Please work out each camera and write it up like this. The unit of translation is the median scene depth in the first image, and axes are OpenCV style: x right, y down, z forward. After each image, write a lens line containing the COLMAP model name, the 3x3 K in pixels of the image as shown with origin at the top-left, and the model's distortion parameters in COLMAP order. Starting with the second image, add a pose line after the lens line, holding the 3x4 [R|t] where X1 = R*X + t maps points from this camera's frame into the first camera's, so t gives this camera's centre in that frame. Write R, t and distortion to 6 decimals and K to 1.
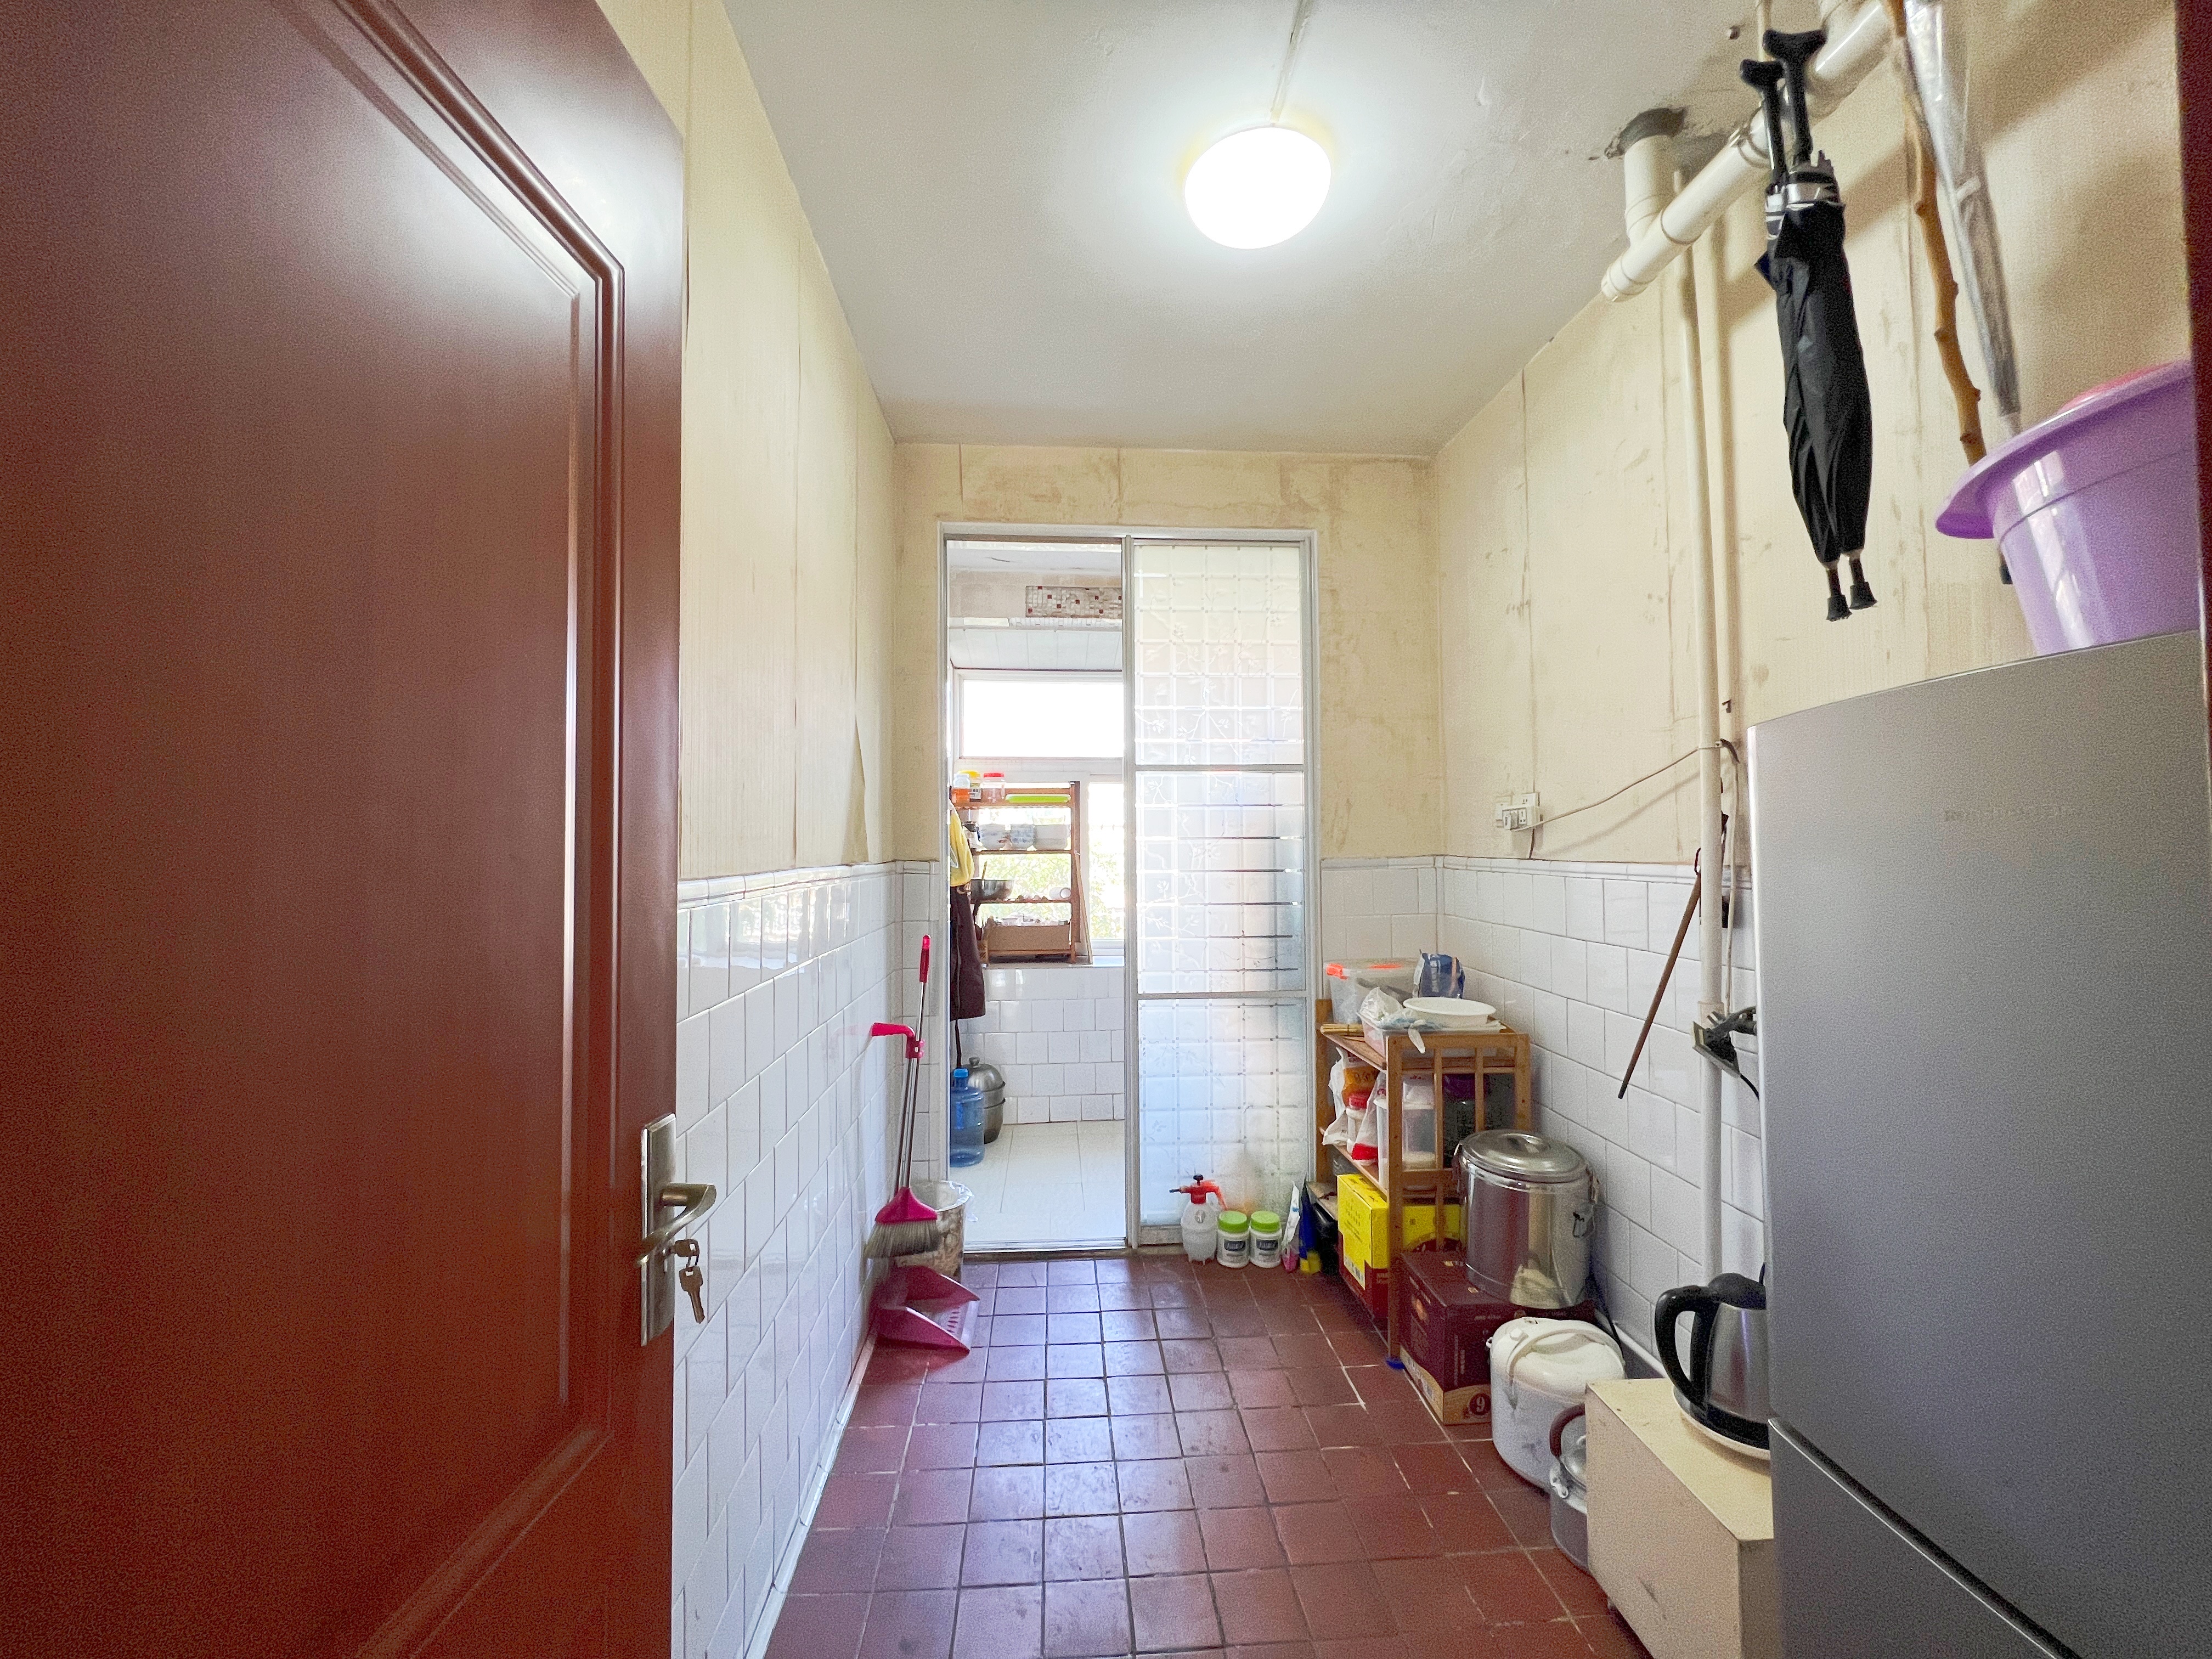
lens RADIAL K [[886.6, 0, 1111.9], [0, 886.6, 832.0], [0, 0, 1]] dist [0.000763, 0.000245]
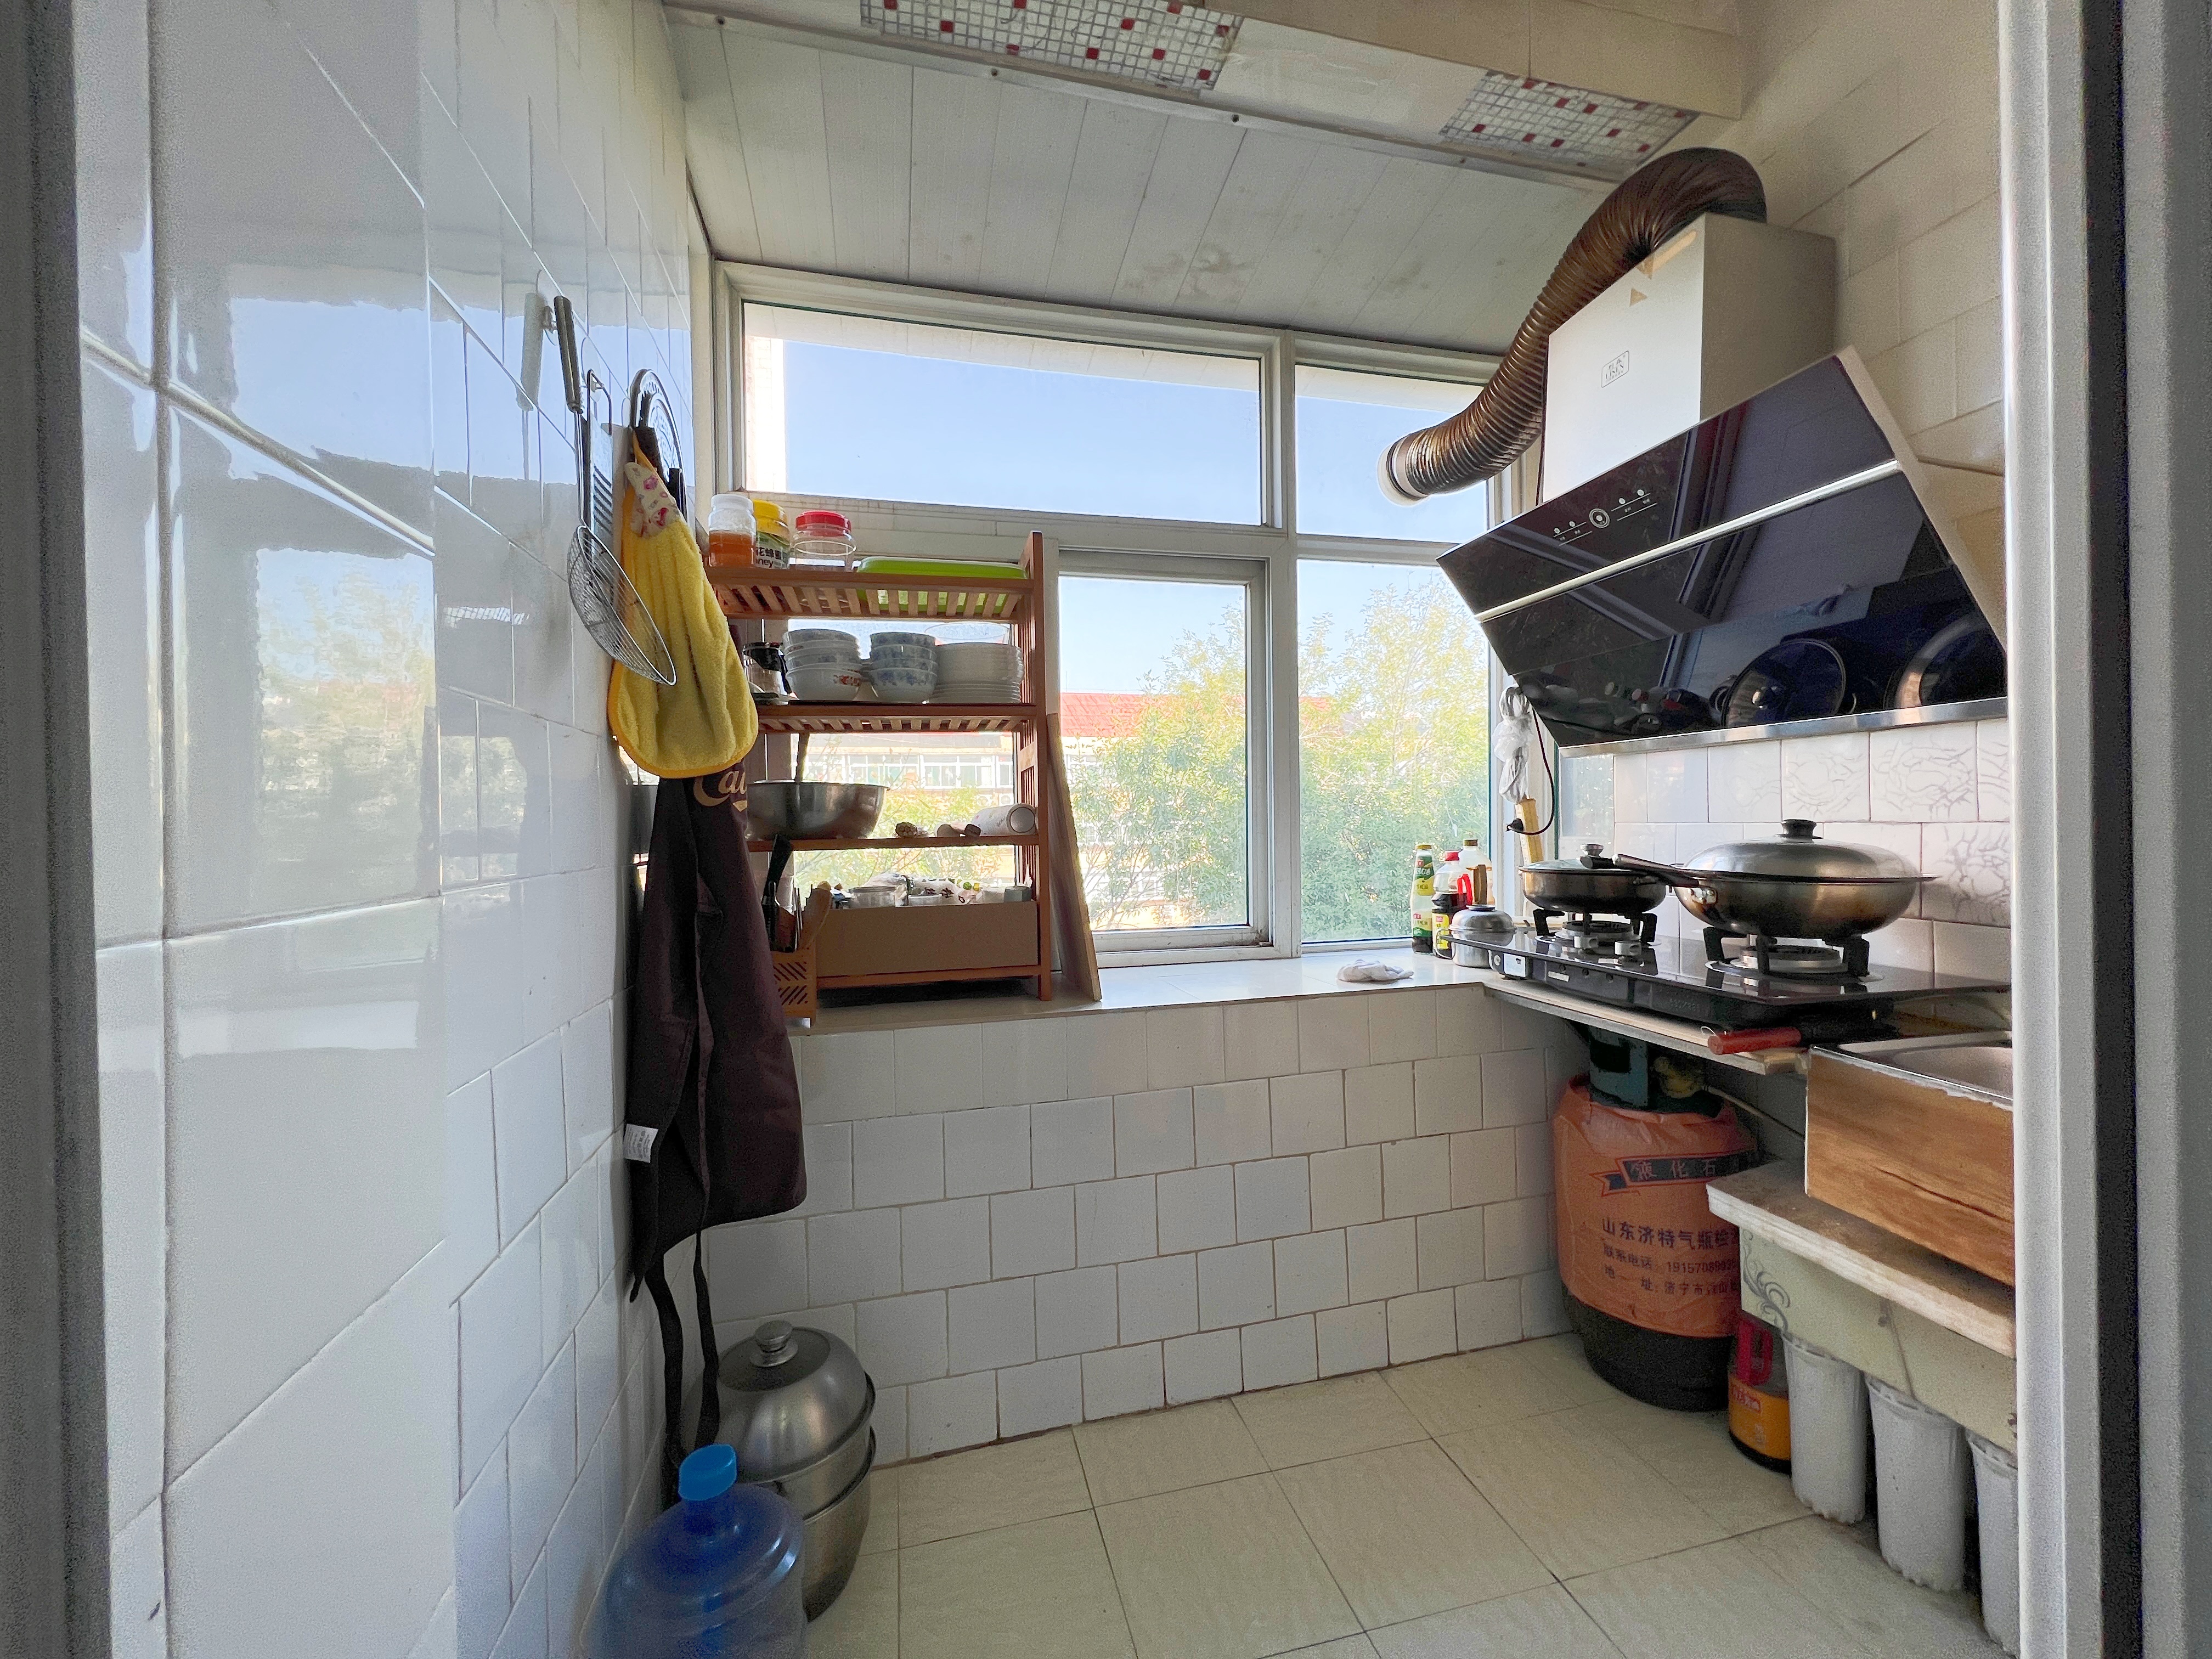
lens RADIAL K [[886.6, 0, 1108.5], [0, 886.6, 825.1], [0, 0, 1]] dist [0.000763, 0.000245]
pose [[0.985465, -0.008976, 0.169640, -0.080321], [0.003502, 0.999464, 0.032537, 0.058955], [-0.169841, -0.031470, 0.984969, 0.605864]]
